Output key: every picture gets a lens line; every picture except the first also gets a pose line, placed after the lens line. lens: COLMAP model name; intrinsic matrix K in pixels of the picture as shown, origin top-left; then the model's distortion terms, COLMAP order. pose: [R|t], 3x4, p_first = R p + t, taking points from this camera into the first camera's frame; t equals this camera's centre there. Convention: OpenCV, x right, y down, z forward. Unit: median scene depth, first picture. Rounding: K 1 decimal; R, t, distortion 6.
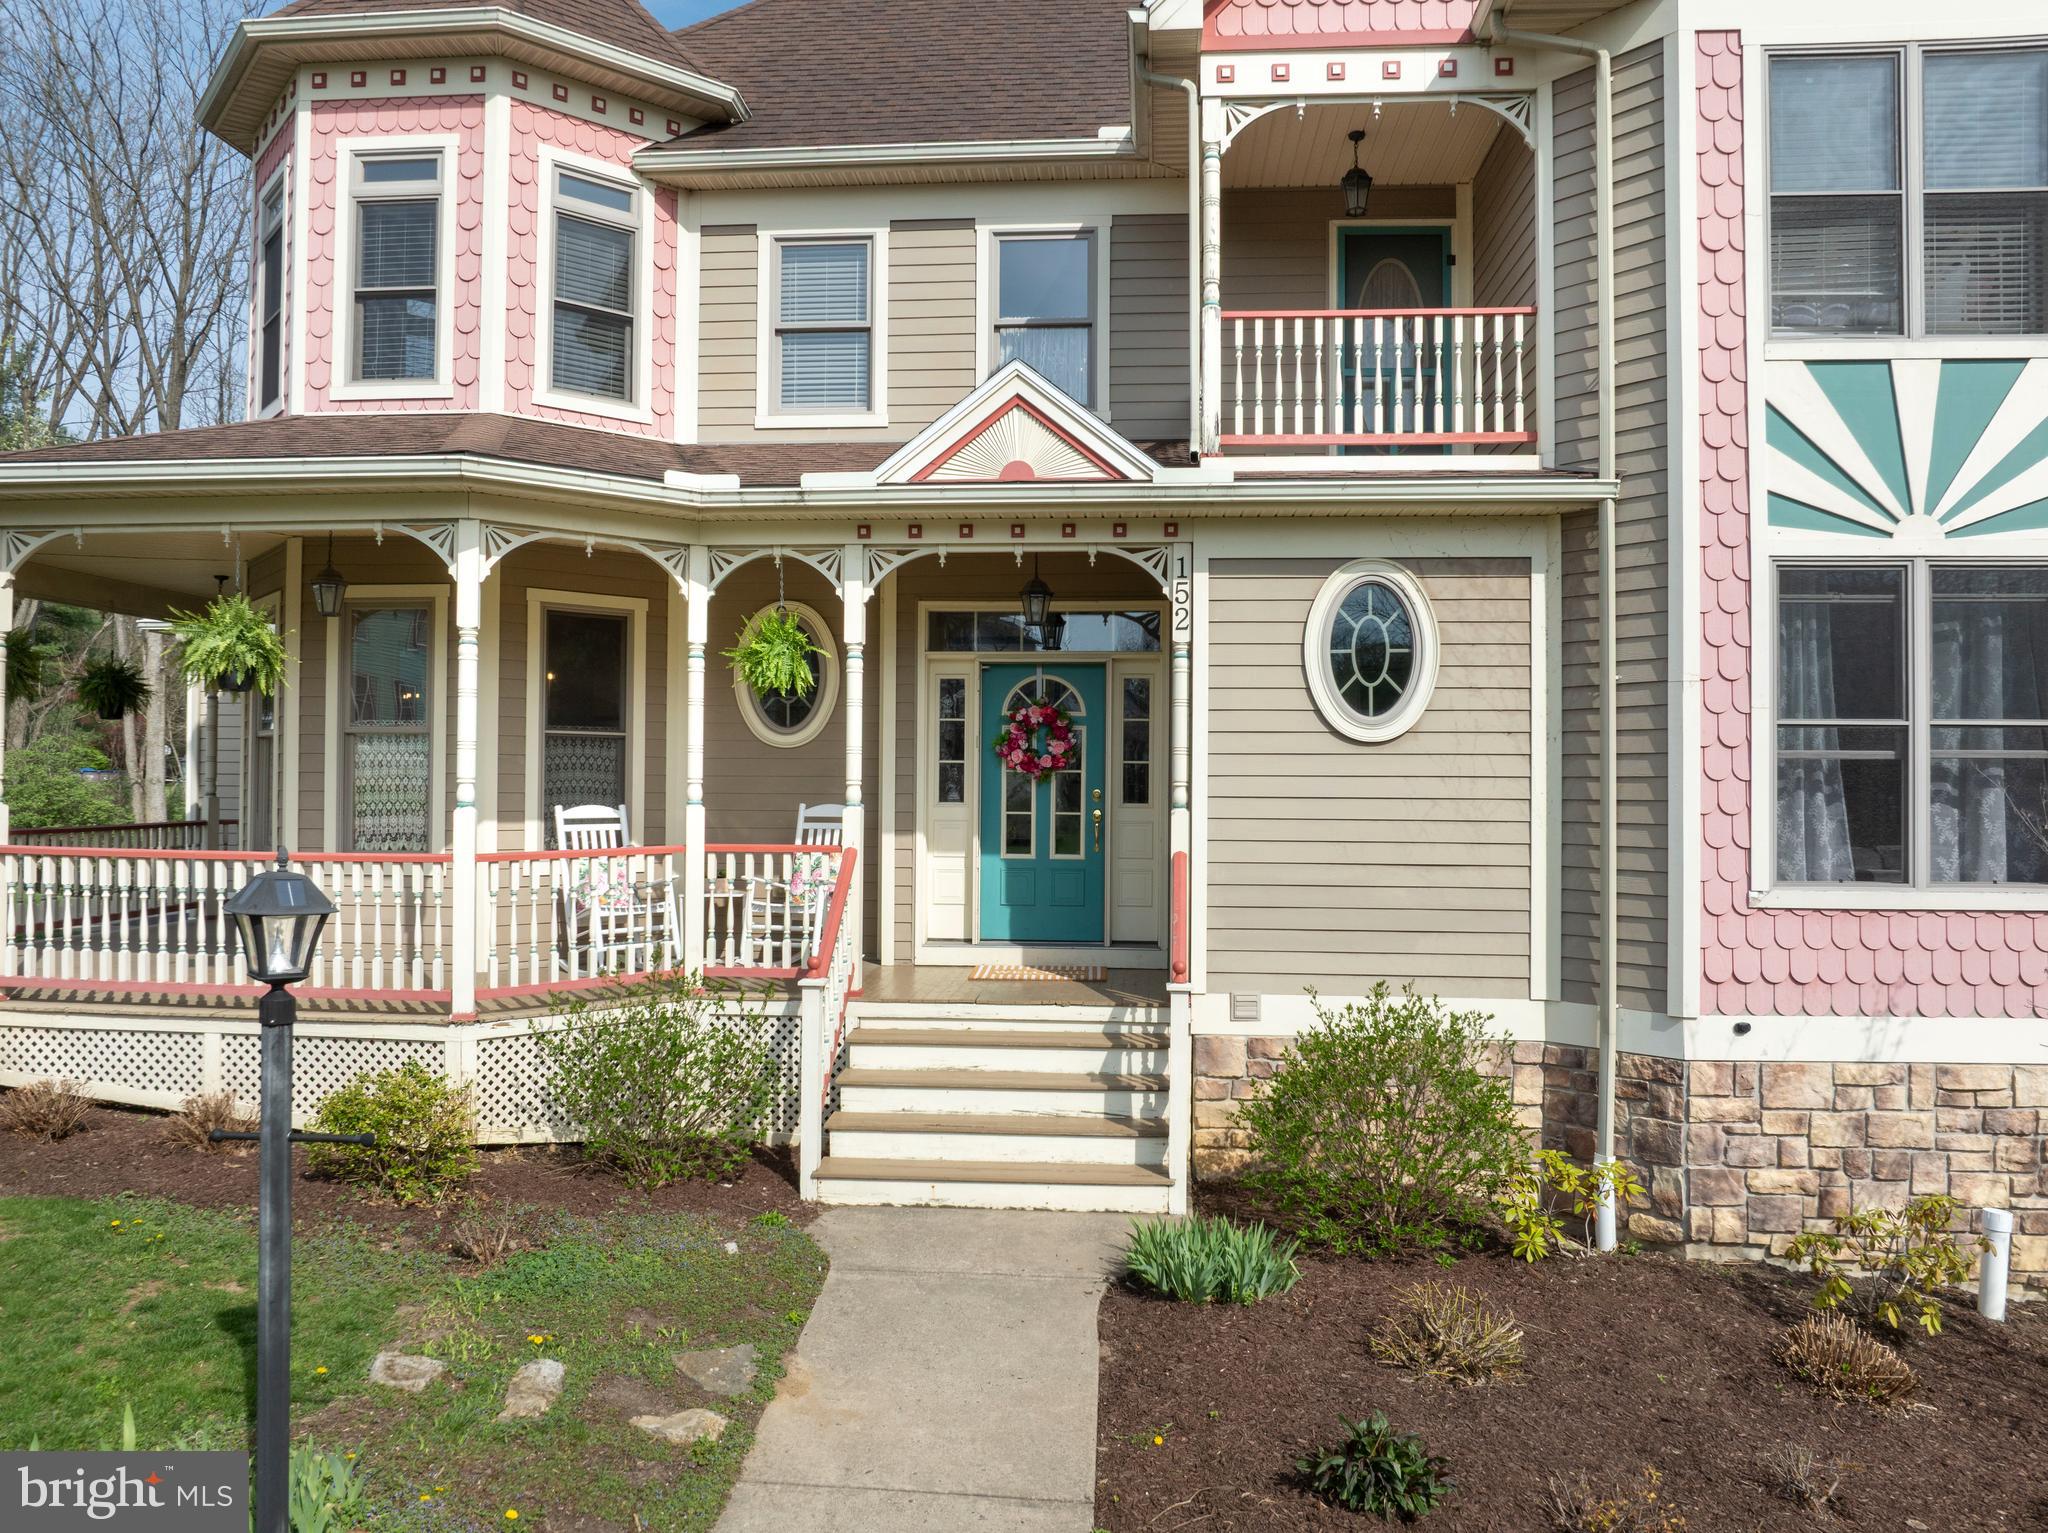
lens RADIAL K [[1441.4, 0, 1029.3], [0, 1441.4, 769.0], [0, 0, 1]] dist [-0.042880, 0.008736]
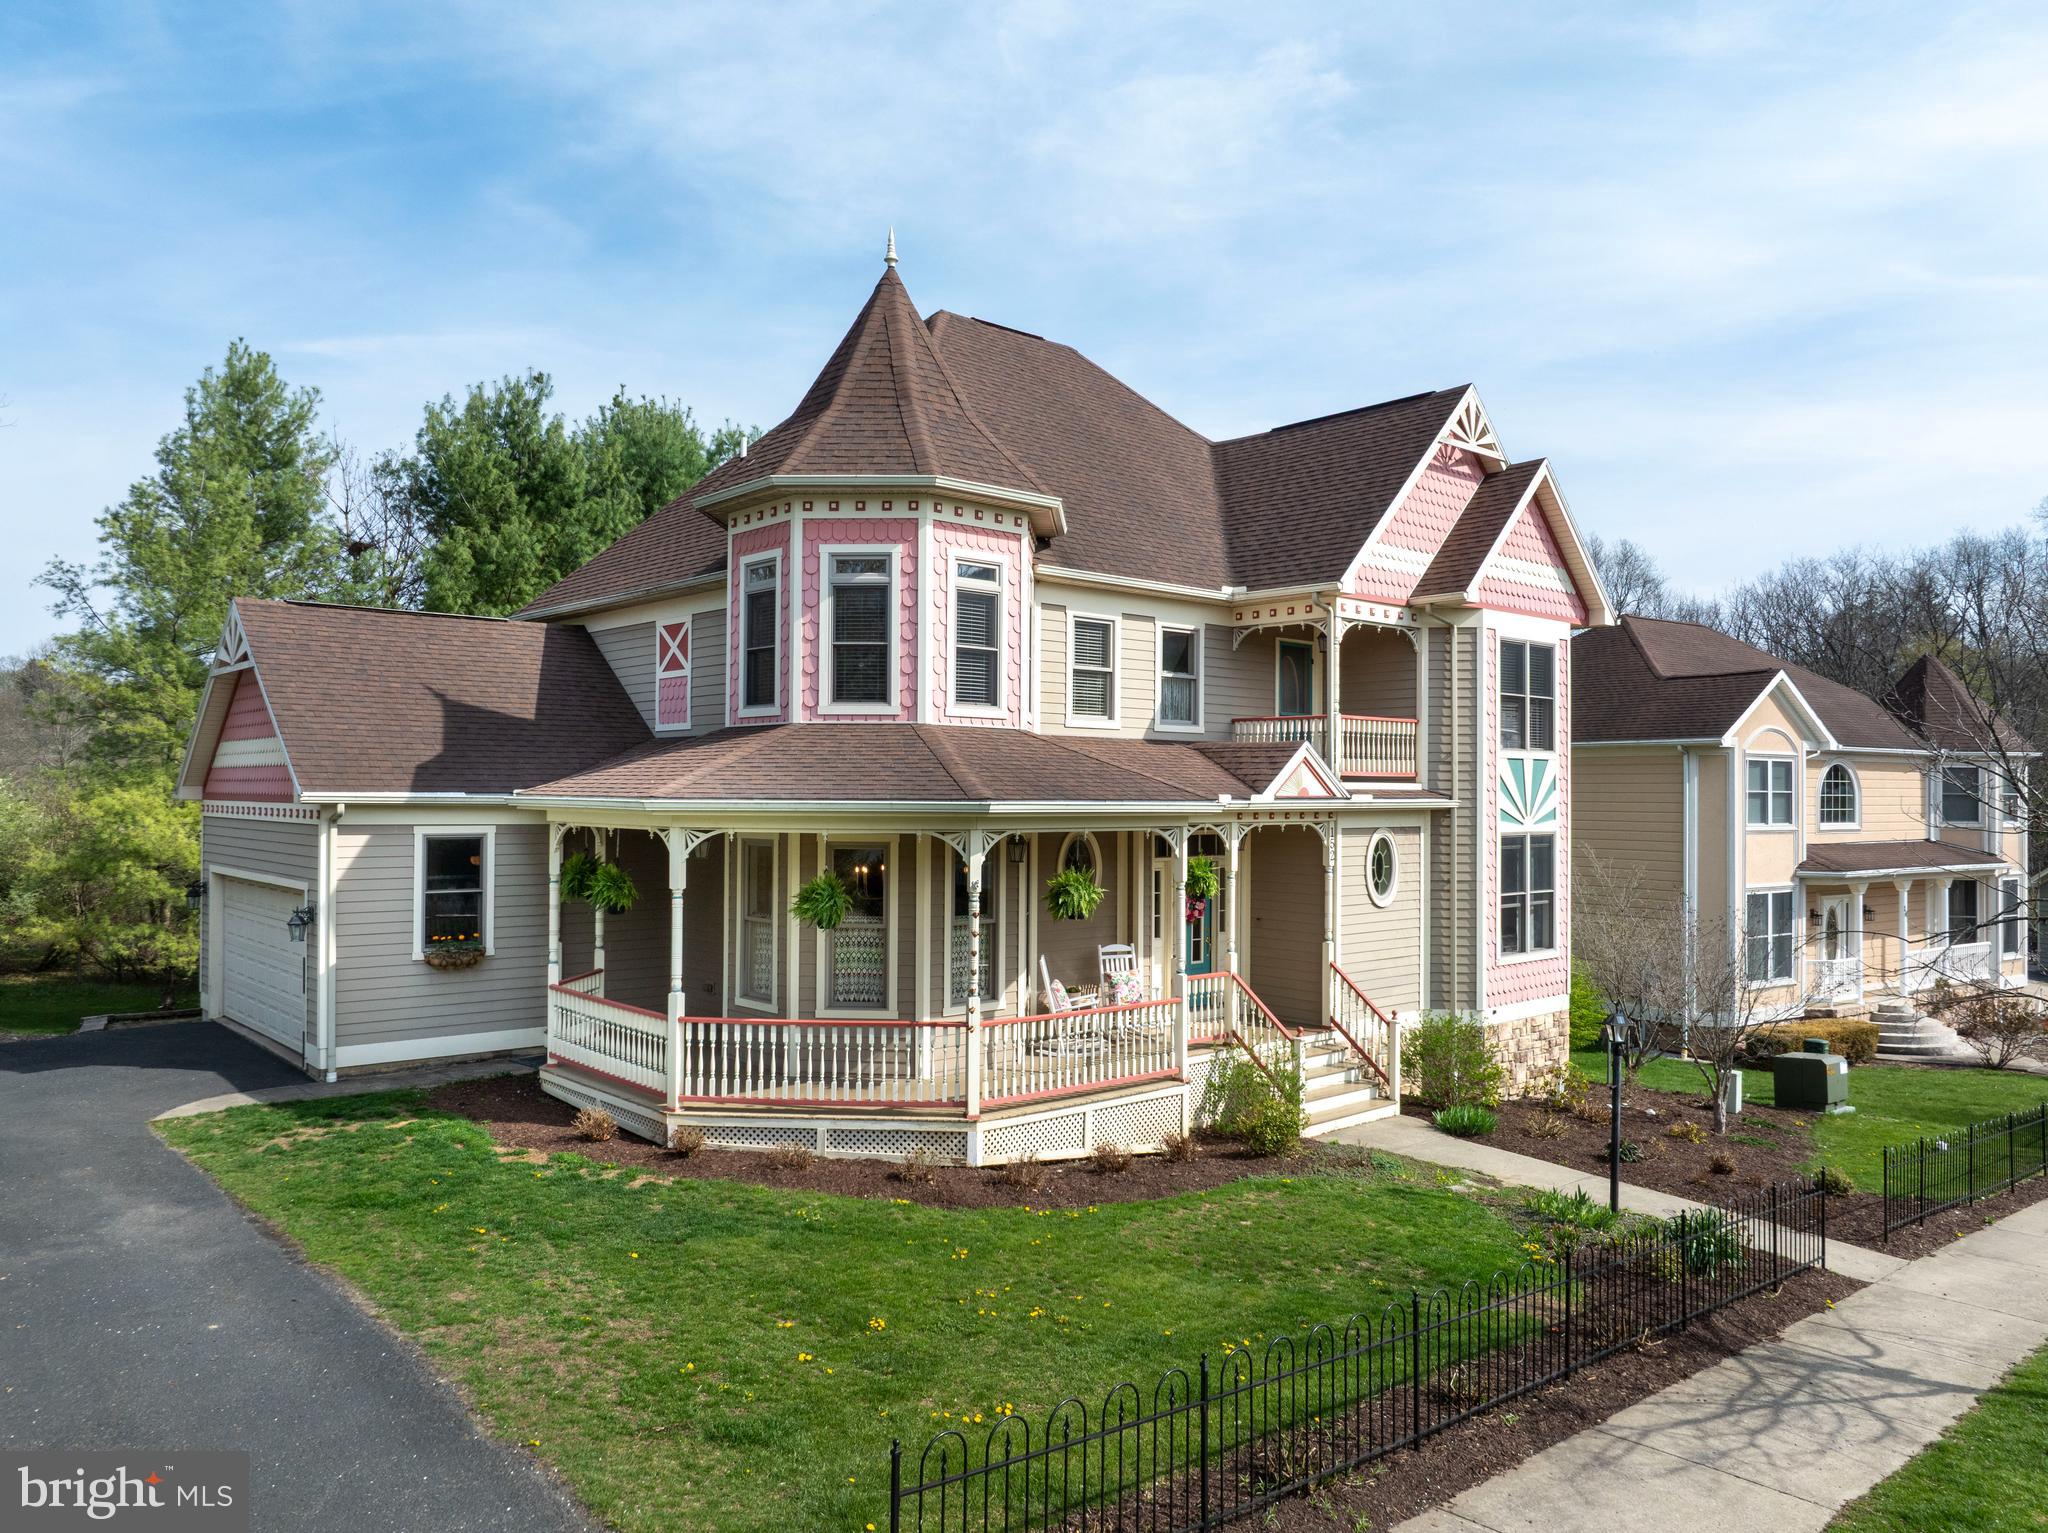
lens RADIAL K [[1441.4, 0, 1029.3], [0, 1441.4, 759.5], [0, 0, 1]] dist [-0.042880, 0.008736]
pose [[0.693242, 0.013890, 0.720571, -1.820537], [-0.011588, 0.999900, -0.008126, -0.229485], [-0.720612, -0.002717, 0.693334, -0.197425]]
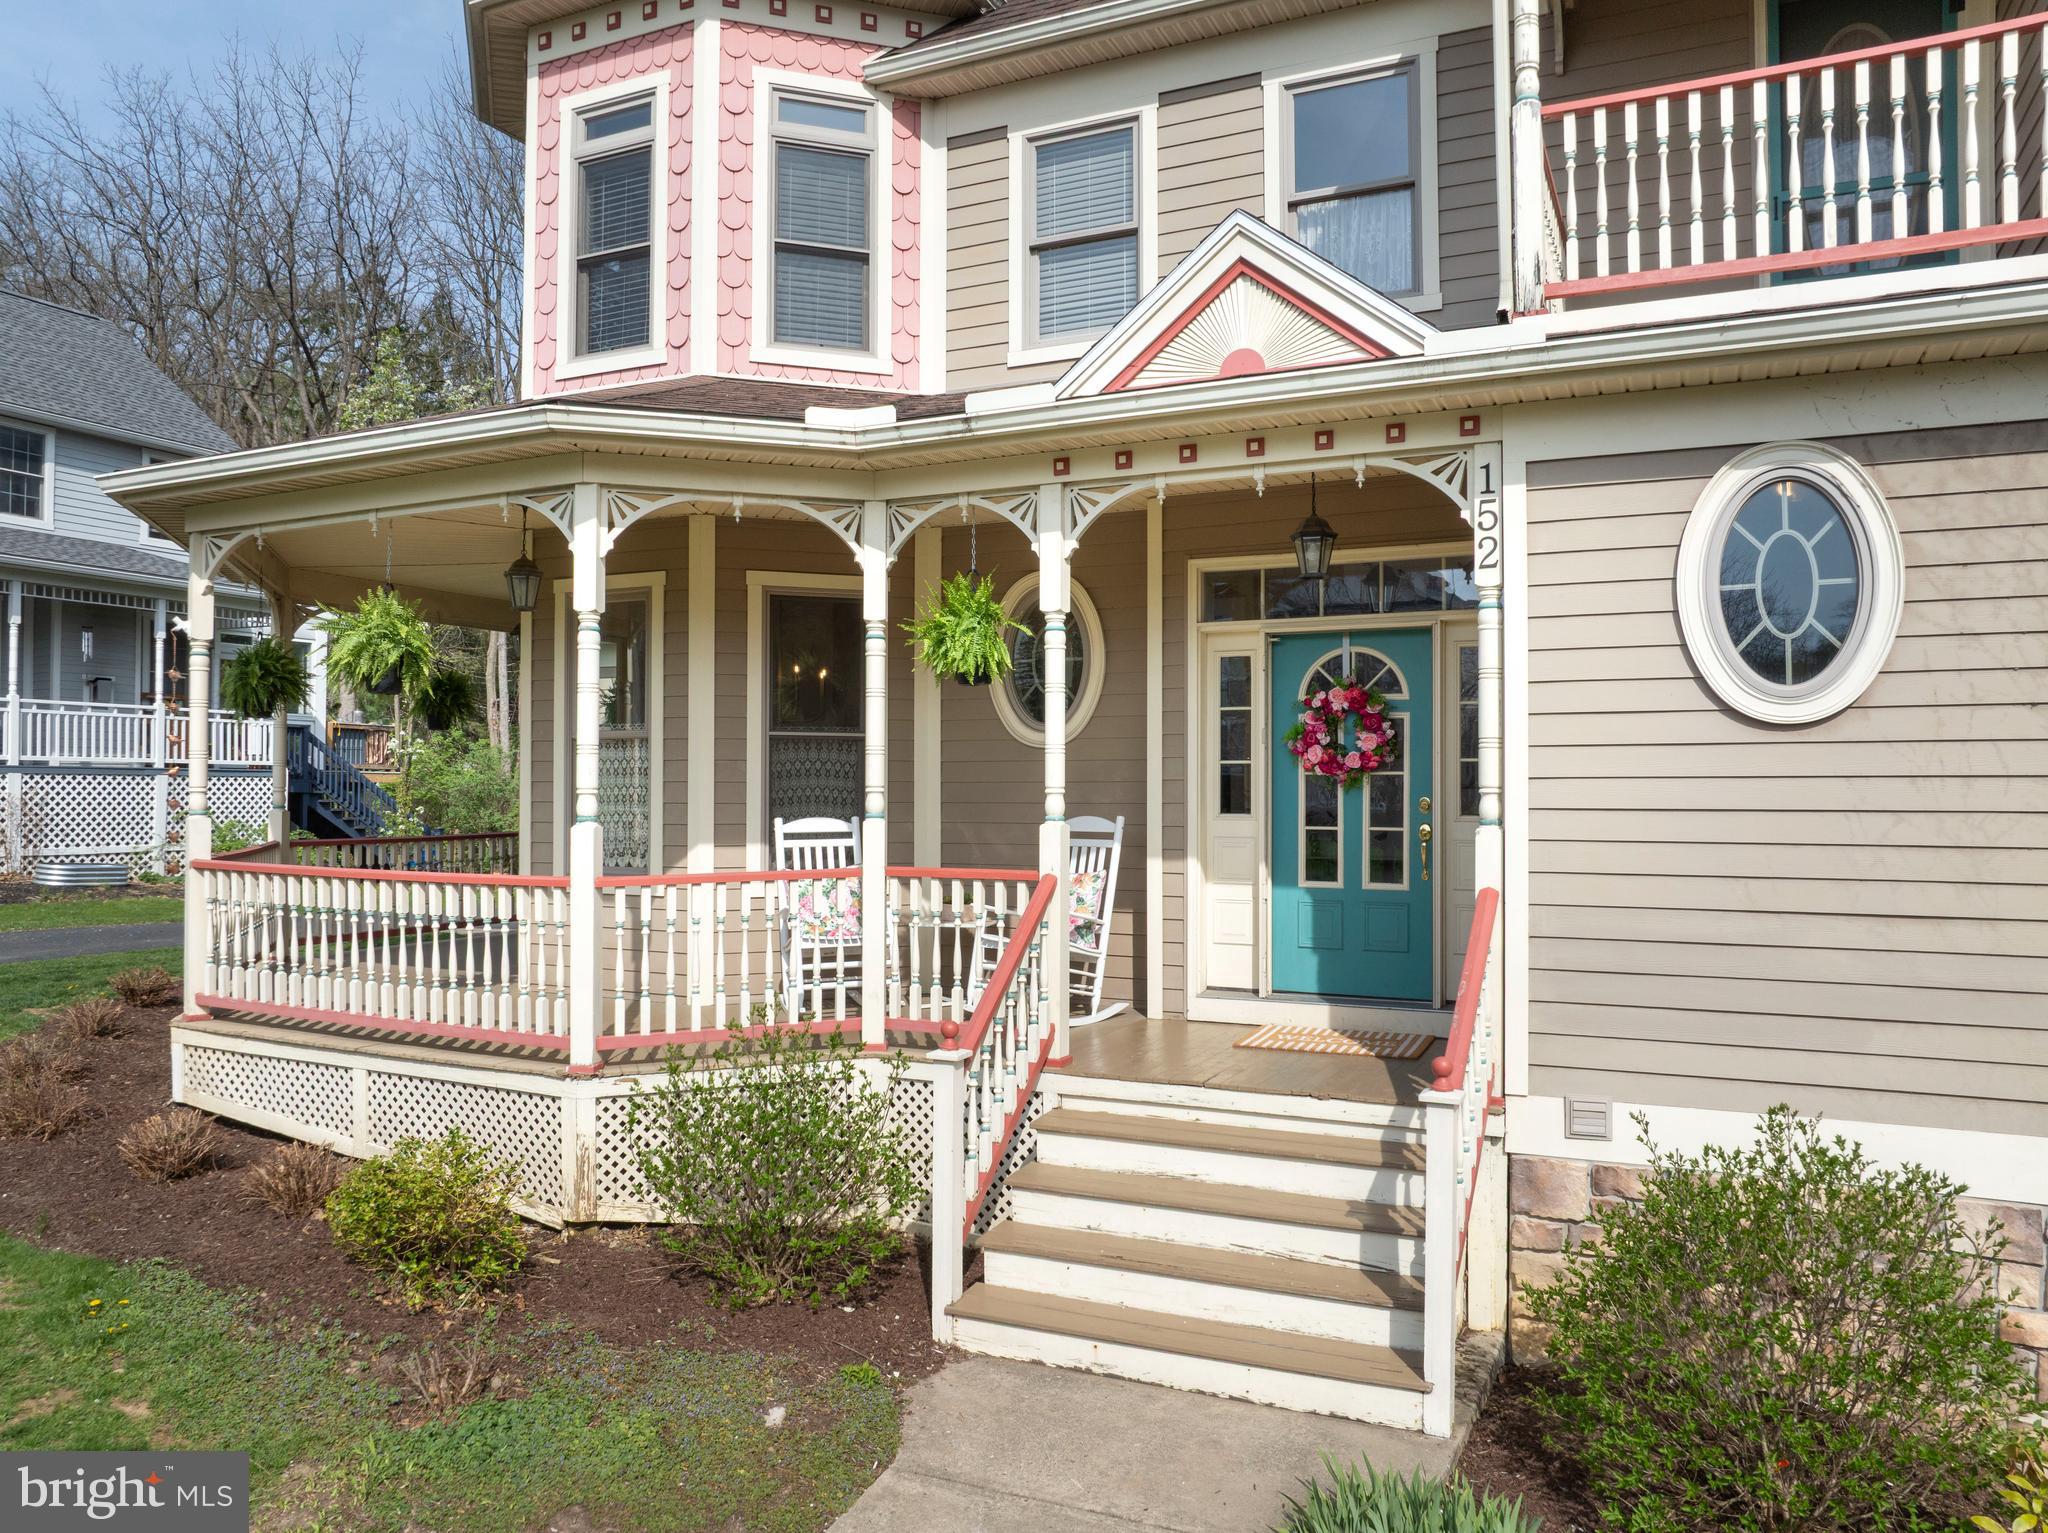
lens RADIAL K [[1441.4, 0, 1027.1], [0, 1441.4, 767.2], [0, 0, 1]] dist [-0.042880, 0.008736]
pose [[0.934890, -0.010714, -0.354776, 0.143254], [0.009532, 0.999942, -0.005081, 0.000638], [0.354809, 0.001369, 0.934938, 0.274847]]
